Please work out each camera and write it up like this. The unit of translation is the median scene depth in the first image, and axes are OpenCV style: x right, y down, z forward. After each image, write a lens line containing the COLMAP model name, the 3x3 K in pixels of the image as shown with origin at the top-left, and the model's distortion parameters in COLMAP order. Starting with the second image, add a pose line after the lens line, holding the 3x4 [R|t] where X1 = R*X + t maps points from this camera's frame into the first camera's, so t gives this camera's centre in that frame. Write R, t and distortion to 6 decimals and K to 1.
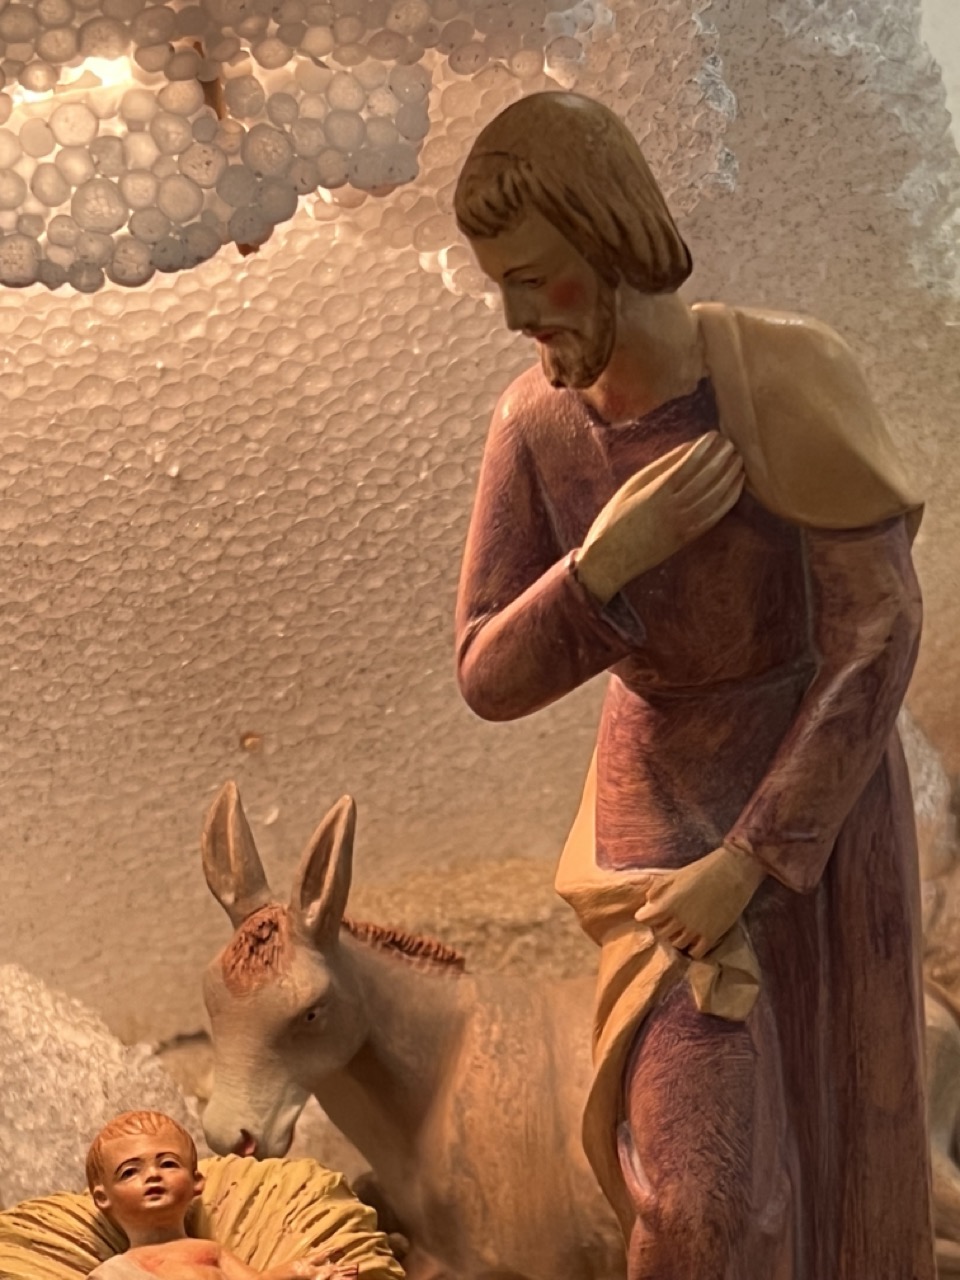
lens RADIAL K [[2925.1, 0, 478.8], [0, 2925.1, 750.7], [0, 0, 1]] dist [0.295998, -1.430214]
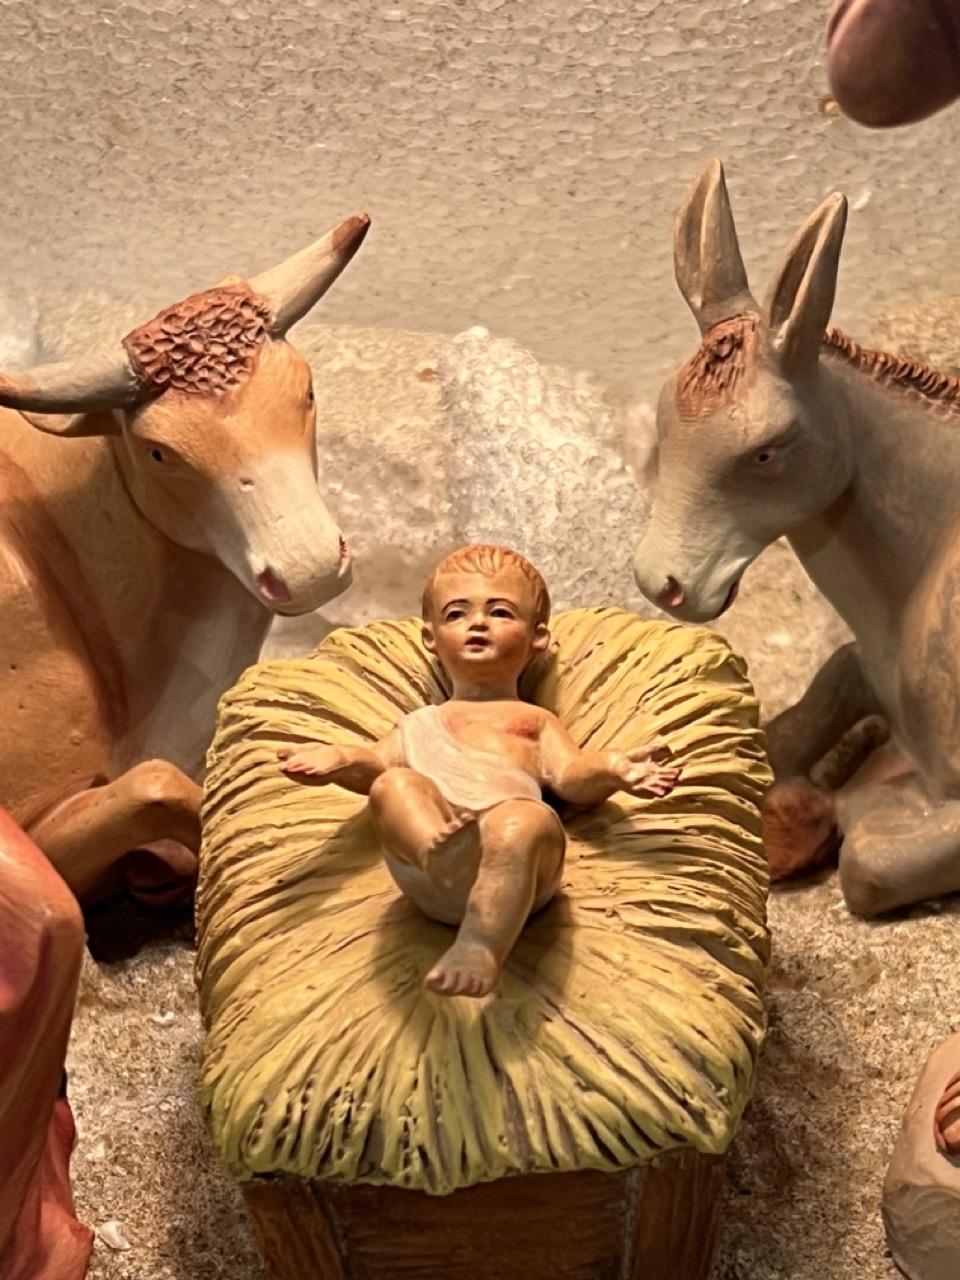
lens RADIAL K [[2925.1, 0, 478.8], [0, 2925.1, 750.7], [0, 0, 1]] dist [0.295998, -1.430214]
pose [[0.934321, 0.179190, -0.308117, 0.138114], [-0.105037, 0.964475, 0.242394, -0.022965], [0.340606, -0.194110, 0.919951, 0.184096]]
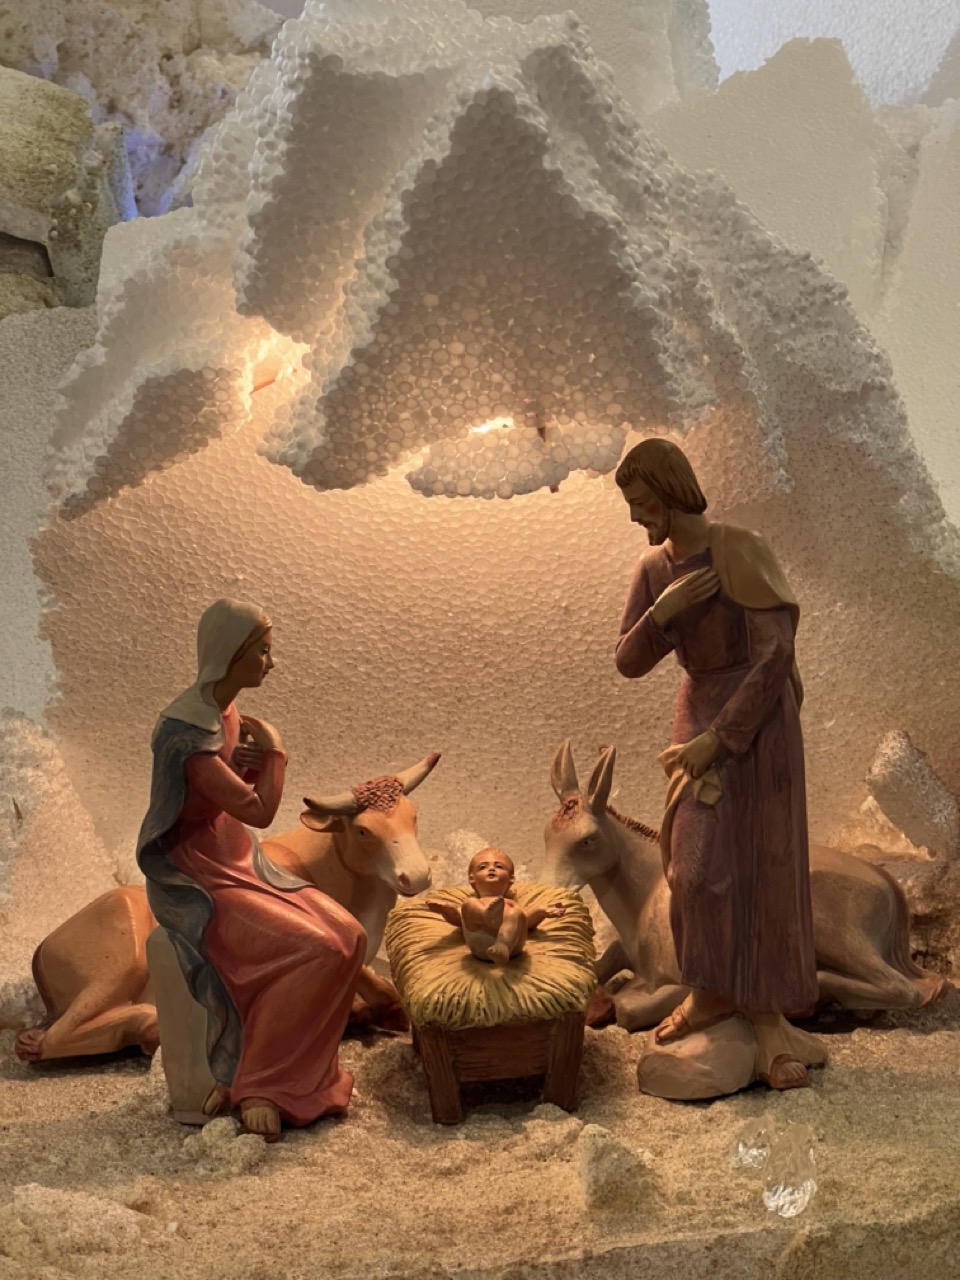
lens RADIAL K [[2941.8, 0, 480.0], [0, 2941.8, 640.0], [0, 0, 1]] dist [-0.118559, 0.152660]
pose [[0.960645, 0.081533, -0.265545, 0.440369], [-0.126260, 0.979659, -0.155970, 0.294328], [0.247427, 0.183359, 0.951398, -1.159507]]
